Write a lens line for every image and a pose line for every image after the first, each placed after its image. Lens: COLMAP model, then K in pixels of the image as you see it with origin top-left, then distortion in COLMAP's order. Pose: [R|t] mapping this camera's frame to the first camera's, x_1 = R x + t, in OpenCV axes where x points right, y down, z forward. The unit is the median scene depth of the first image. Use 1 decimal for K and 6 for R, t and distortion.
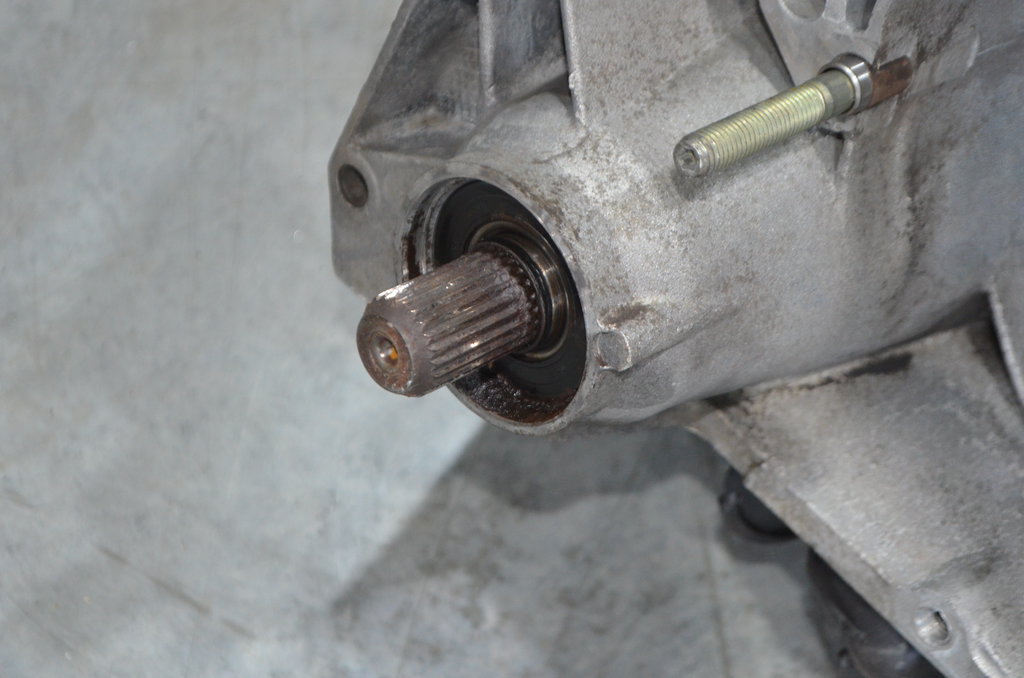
lens RADIAL K [[2103.3, 0, 512.0], [0, 2103.3, 339.0], [0, 0, 1]] dist [0.013235, 0.273667]
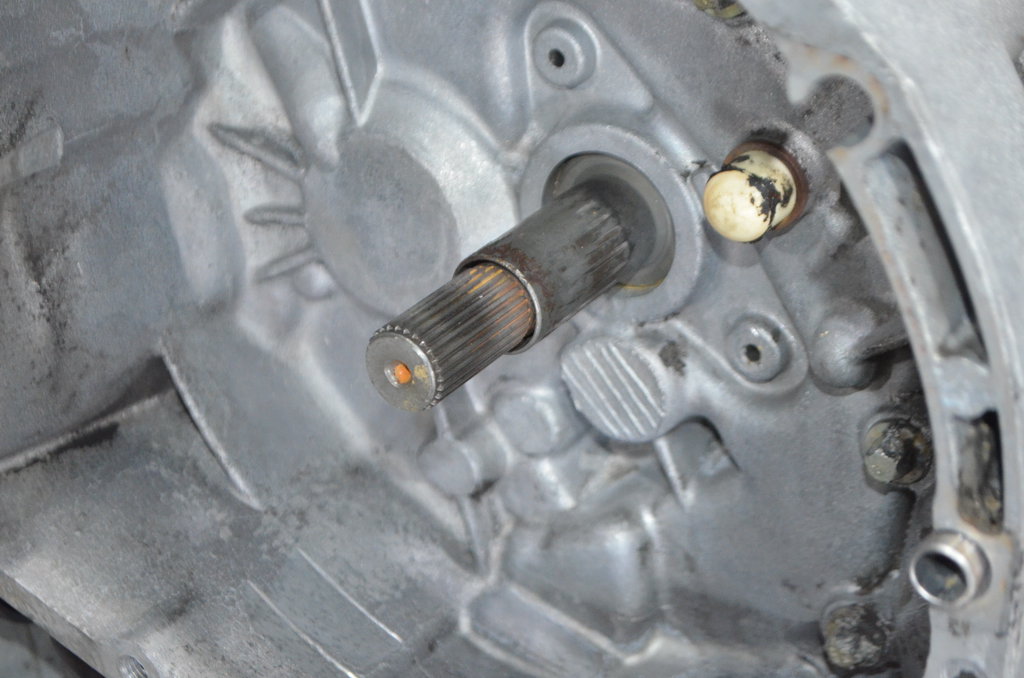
lens RADIAL K [[2103.3, 0, 512.0], [0, 2103.3, 339.0], [0, 0, 1]] dist [0.013235, 0.273667]
pose [[0.980322, -0.158025, 0.118306, 0.281944], [0.163560, 0.985779, -0.038582, 0.041060], [-0.110526, 0.057173, 0.992227, -0.090526]]
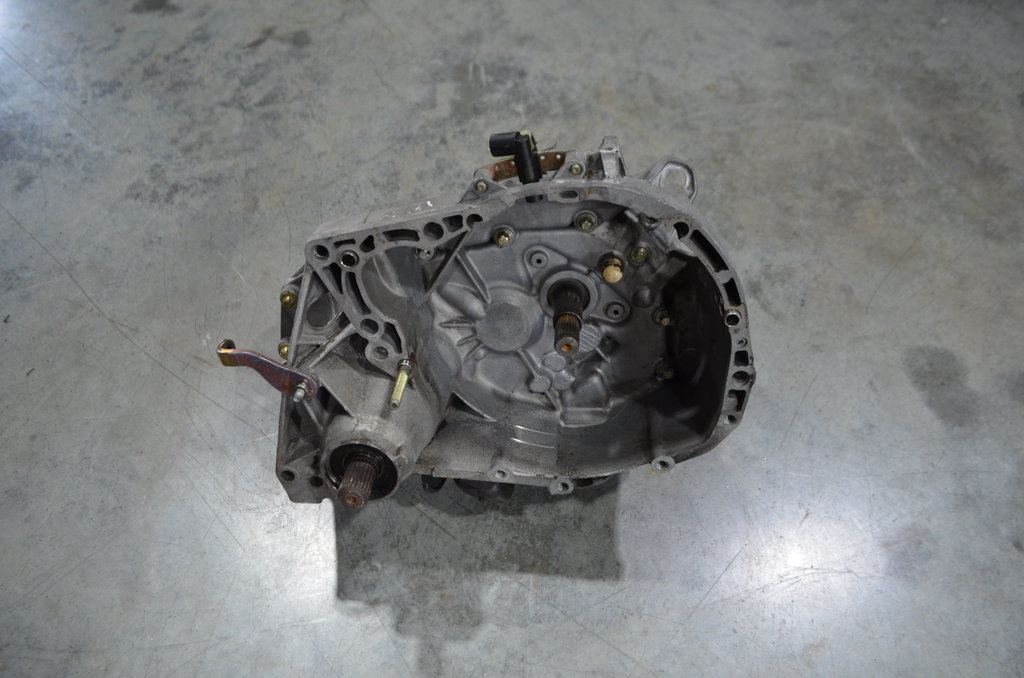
lens RADIAL K [[900.0, 0, 512.0], [0, 900.0, 339.0], [0, 0, 1]] dist [-0.076251, 0.010669]
pose [[0.721171, -0.538393, 0.435942, -0.330479], [0.581386, 0.812556, 0.041740, -0.105125], [-0.376700, 0.223349, 0.899006, -0.452957]]
